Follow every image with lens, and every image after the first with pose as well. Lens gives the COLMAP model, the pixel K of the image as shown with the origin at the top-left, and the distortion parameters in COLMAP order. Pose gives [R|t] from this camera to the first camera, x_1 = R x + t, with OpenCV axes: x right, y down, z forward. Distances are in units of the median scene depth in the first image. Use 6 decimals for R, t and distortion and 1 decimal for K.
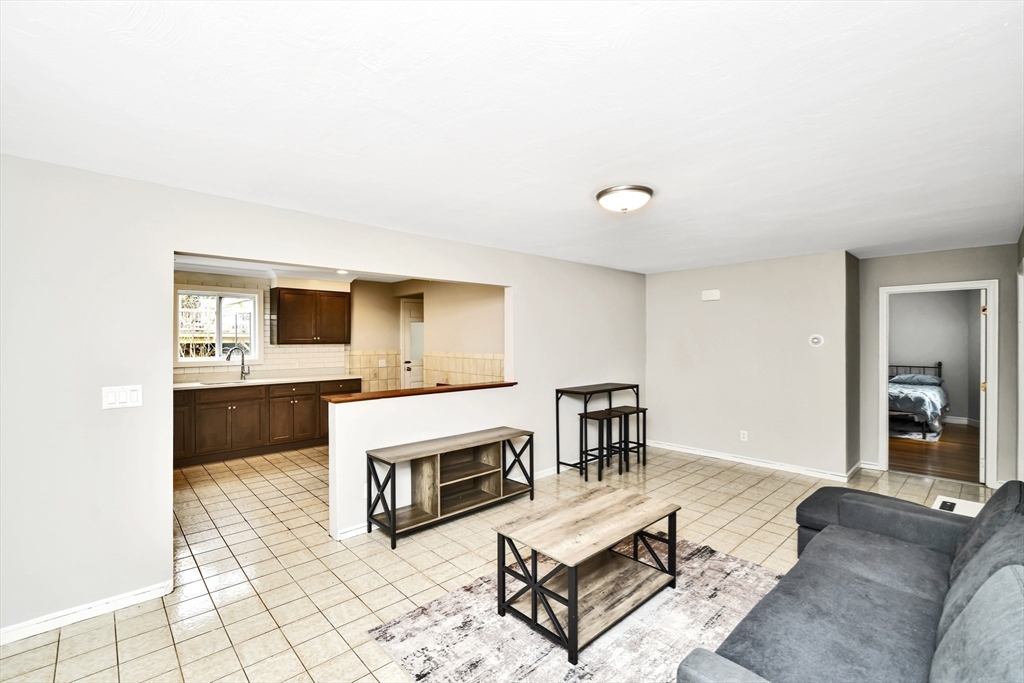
lens RADIAL K [[459.4, 0, 509.2], [0, 459.4, 331.6], [0, 0, 1]] dist [-0.009105, 0.001323]
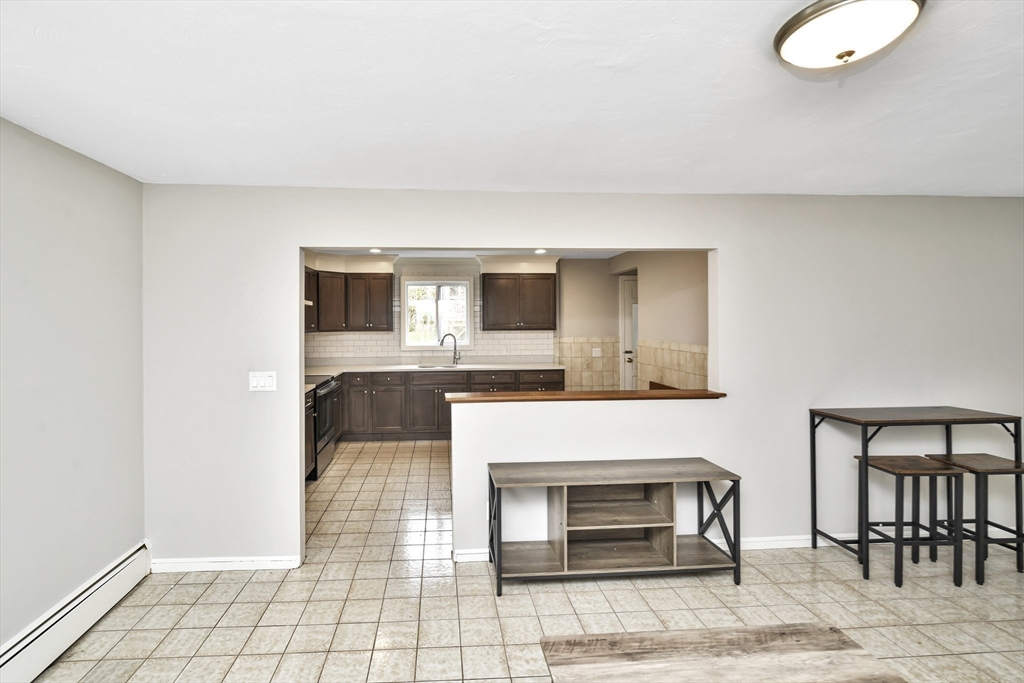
lens RADIAL K [[462.4, 0, 497.3], [0, 462.4, 318.1], [0, 0, 1]] dist [-0.009531, 0.000411]
pose [[0.772740, -0.005607, -0.634698, 0.172582], [0.013975, 0.999869, 0.008182, -0.007683], [0.634569, -0.015192, 0.772717, 0.267212]]
